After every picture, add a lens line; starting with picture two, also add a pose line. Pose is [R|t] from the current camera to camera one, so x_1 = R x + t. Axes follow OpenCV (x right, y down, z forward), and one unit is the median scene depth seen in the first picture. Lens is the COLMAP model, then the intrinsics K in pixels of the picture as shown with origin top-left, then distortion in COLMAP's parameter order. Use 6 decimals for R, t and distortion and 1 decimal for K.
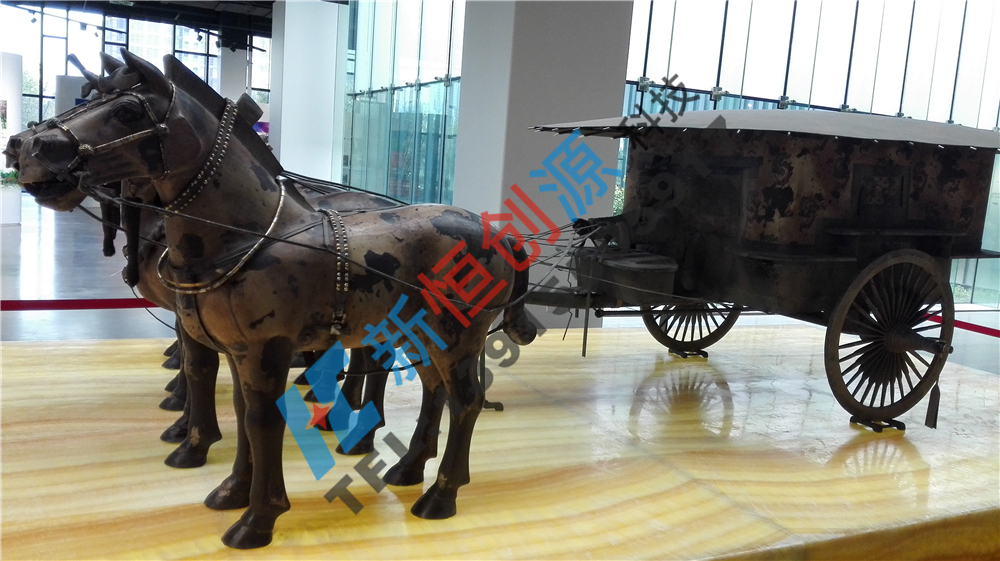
lens RADIAL K [[821.6, 0, 496.9], [0, 821.6, 275.1], [0, 0, 1]] dist [0.123606, -0.246741]
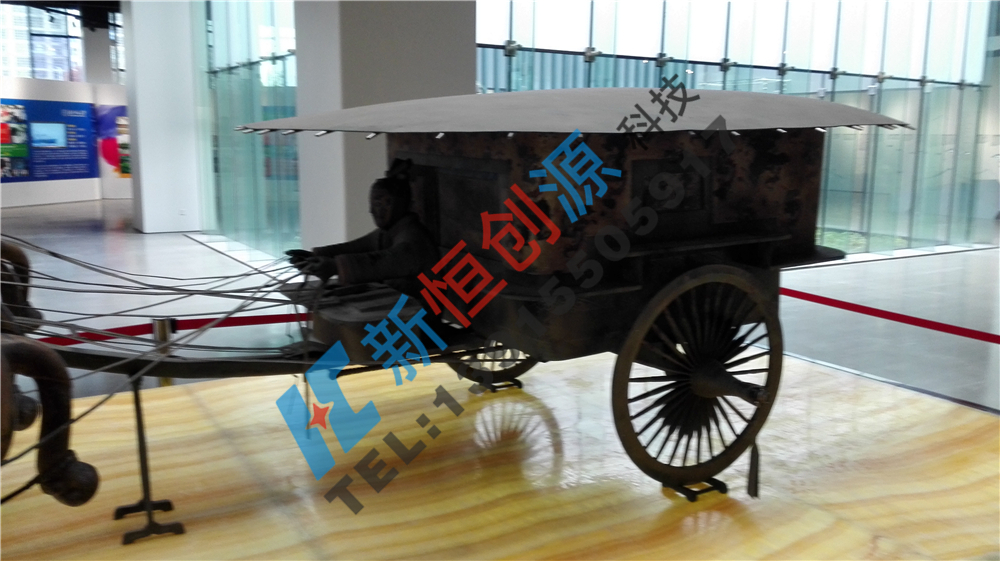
lens RADIAL K [[825.3, 0, 494.9], [0, 825.3, 276.3], [0, 0, 1]] dist [0.143973, -0.287055]
pose [[0.993433, -0.074977, 0.086426, 0.267626], [0.071394, 0.996484, 0.043839, -0.082160], [-0.089409, -0.037381, 0.995293, 0.295513]]
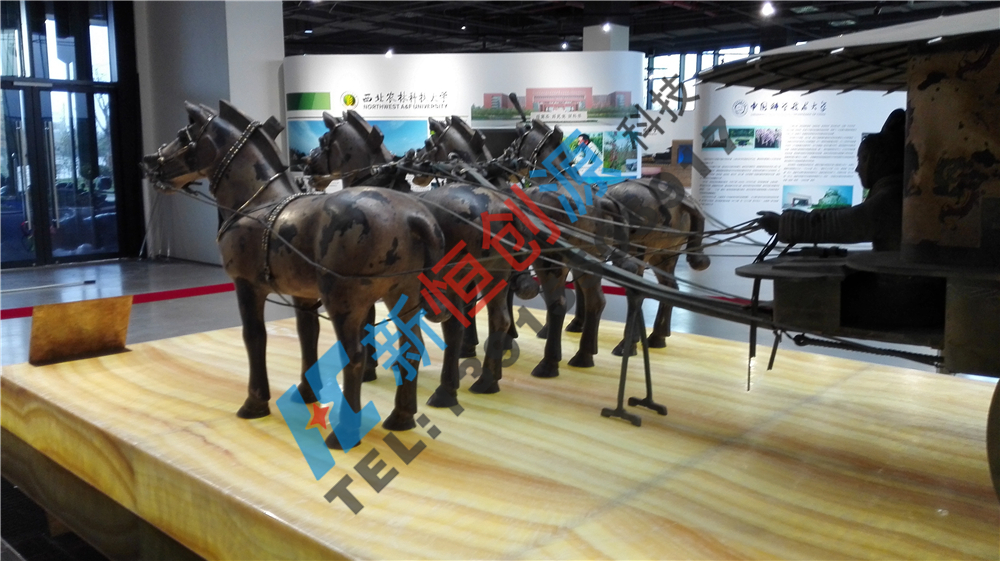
lens RADIAL K [[819.6, 0, 483.0], [0, 819.6, 277.0], [0, 0, 1]] dist [0.151857, -0.276315]
pose [[0.361013, 0.060109, -0.930621, 0.877059], [-0.089267, 0.995566, 0.029675, -0.006778], [0.928278, 0.072360, 0.364778, 0.590437]]
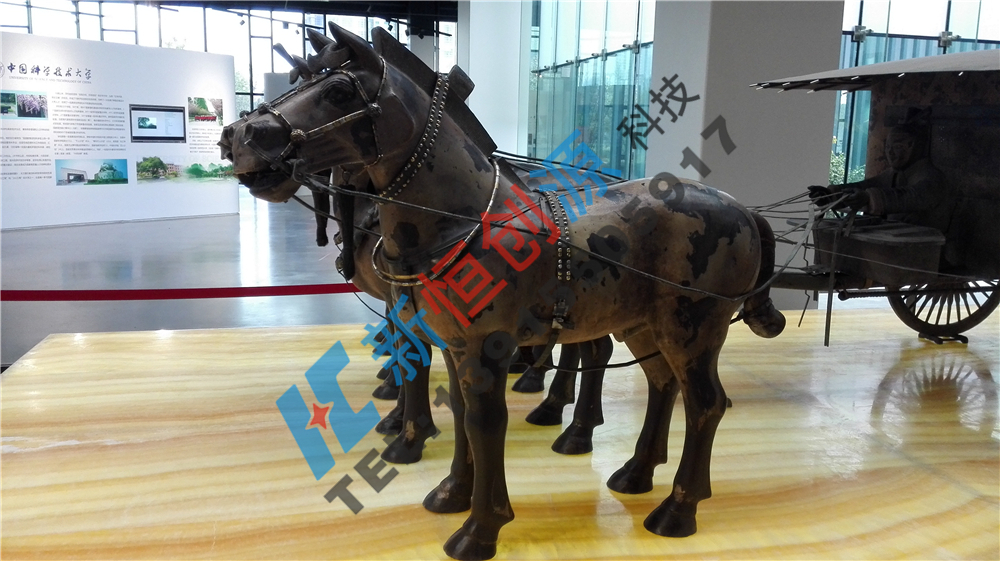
lens RADIAL K [[825.3, 0, 494.9], [0, 825.3, 276.3], [0, 0, 1]] dist [0.143973, -0.287055]
pose [[0.974746, -0.017453, -0.222636, -0.043958], [0.024087, 0.999342, 0.027118, -0.007788], [0.222016, -0.031795, 0.974525, 0.080754]]
